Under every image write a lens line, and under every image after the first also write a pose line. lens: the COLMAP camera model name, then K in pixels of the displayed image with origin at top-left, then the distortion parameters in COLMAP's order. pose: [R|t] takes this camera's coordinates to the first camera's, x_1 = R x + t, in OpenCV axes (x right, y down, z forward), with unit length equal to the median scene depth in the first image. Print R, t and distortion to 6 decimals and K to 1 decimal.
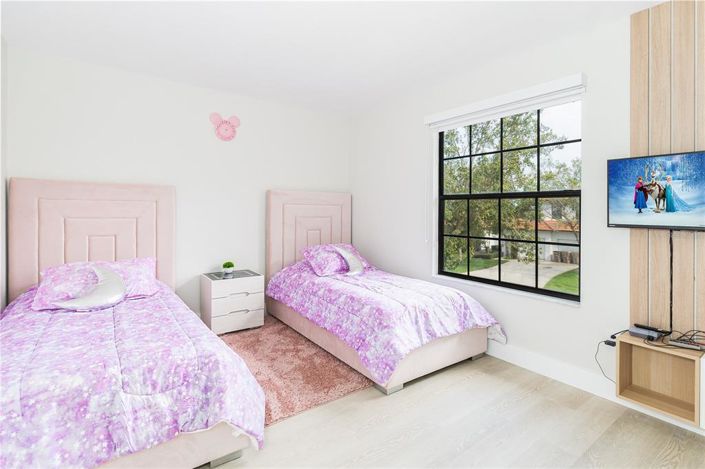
lens RADIAL K [[344.6, 0, 352.4], [0, 344.6, 212.7], [0, 0, 1]] dist [0.002220, 0.000899]
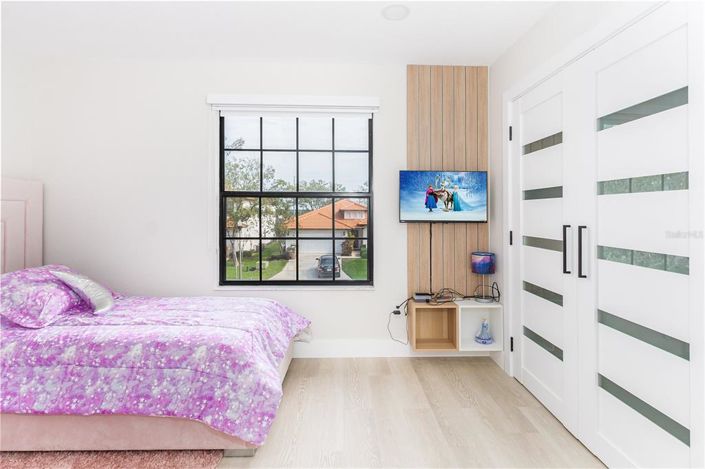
lens RADIAL K [[344.6, 0, 352.4], [0, 344.6, 212.7], [0, 0, 1]] dist [0.002220, 0.000899]
pose [[0.568173, -0.009247, 0.822857, -0.400653], [0.005996, 0.999957, 0.007096, -0.004751], [-0.822887, 0.000902, 0.568204, 0.404336]]
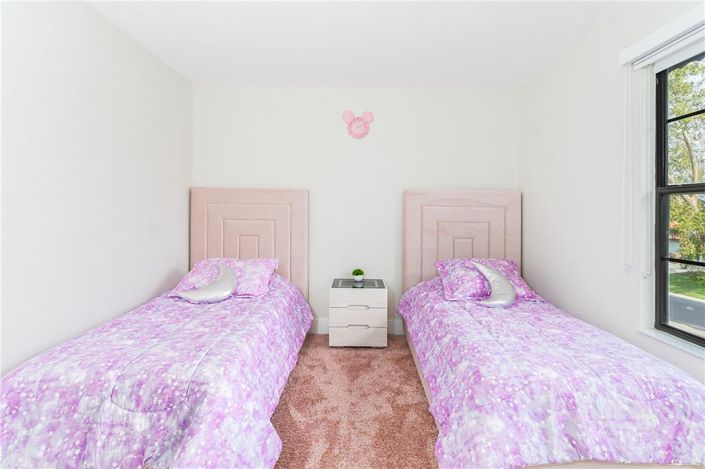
lens RADIAL K [[344.6, 0, 352.4], [0, 344.6, 212.7], [0, 0, 1]] dist [0.002220, 0.000899]
pose [[0.803341, 0.000013, -0.595519, 0.295328], [-0.006225, 0.999946, -0.008376, -0.000991], [0.595486, 0.010436, 0.803298, 0.403464]]
